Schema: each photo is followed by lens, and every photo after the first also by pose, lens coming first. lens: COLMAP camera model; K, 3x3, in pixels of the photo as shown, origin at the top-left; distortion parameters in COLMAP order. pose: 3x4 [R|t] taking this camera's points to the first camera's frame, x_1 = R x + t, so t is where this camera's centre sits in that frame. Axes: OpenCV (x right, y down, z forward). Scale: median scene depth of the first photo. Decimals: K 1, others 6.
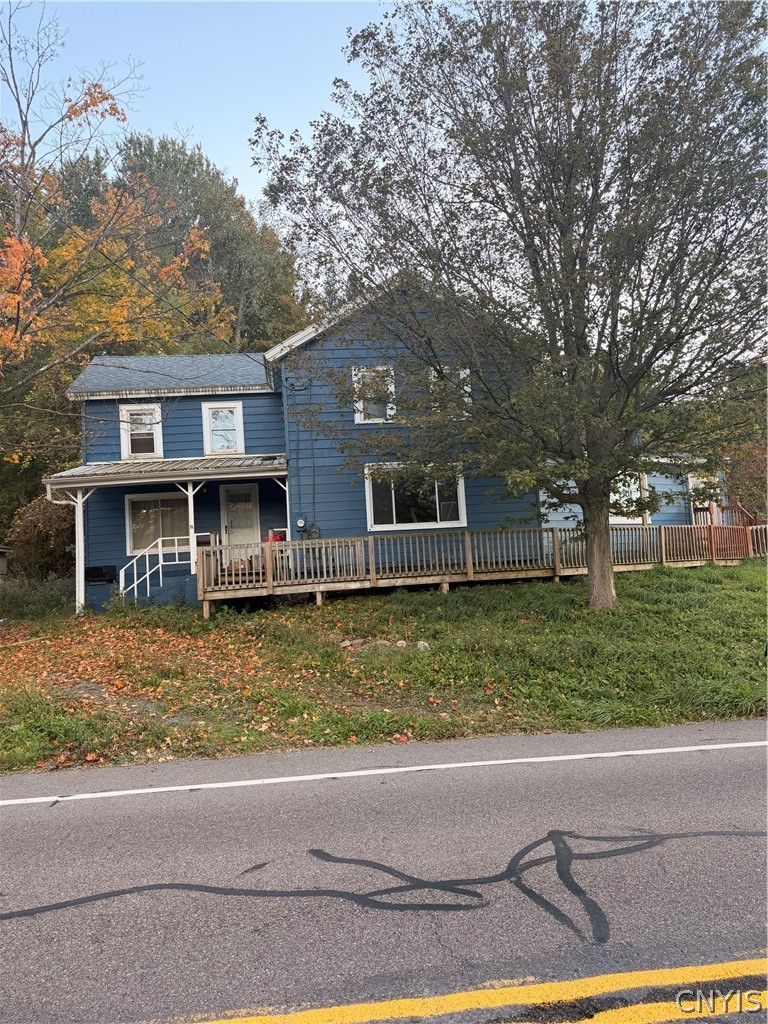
lens RADIAL K [[719.3, 0, 384.5], [0, 719.3, 535.3], [0, 0, 1]] dist [0.067750, -0.140994]
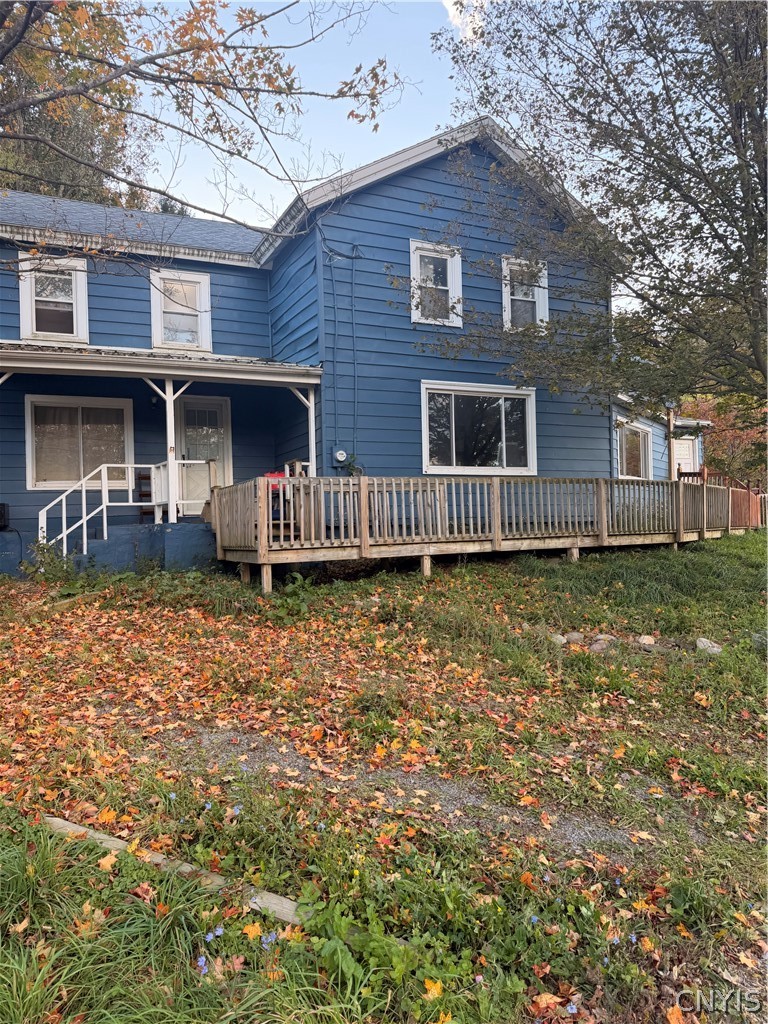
lens RADIAL K [[719.3, 0, 384.5], [0, 719.3, 535.3], [0, 0, 1]] dist [0.067750, -0.140994]
pose [[0.942778, 0.033869, 0.331697, -0.297392], [-0.049869, 0.997961, 0.039843, 0.029404], [-0.329671, -0.054105, 0.942544, 0.321102]]
